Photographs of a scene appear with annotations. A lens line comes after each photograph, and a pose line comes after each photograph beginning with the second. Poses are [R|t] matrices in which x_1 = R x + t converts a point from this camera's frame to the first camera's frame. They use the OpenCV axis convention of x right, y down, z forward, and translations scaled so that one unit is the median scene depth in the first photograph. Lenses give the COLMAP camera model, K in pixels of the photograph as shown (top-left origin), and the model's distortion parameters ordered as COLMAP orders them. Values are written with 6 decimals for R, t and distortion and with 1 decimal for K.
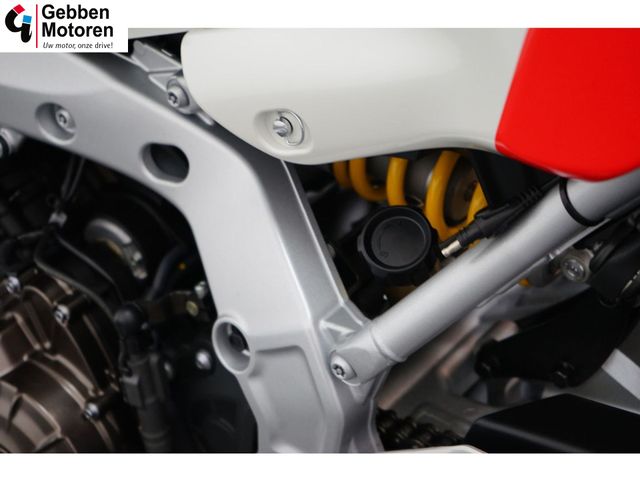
lens RADIAL K [[1282.9, 0, 320.0], [0, 1282.9, 239.8], [0, 0, 1]] dist [-0.015933, 0.000000]
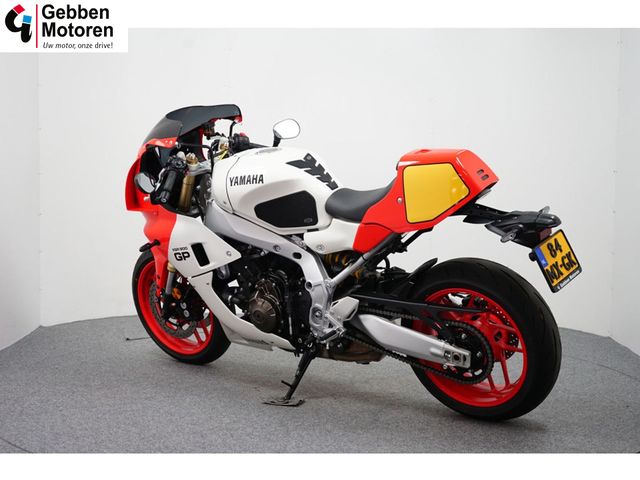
lens RADIAL K [[1014.4, 0, 320.6], [0, 1014.4, 241.2], [0, 0, 1]] dist [-0.010562, 0.000000]
pose [[0.995531, 0.042113, 0.084525, -0.426288], [-0.023002, 0.976238, -0.215478, 0.905803], [-0.091591, 0.212571, 0.972844, -3.669544]]
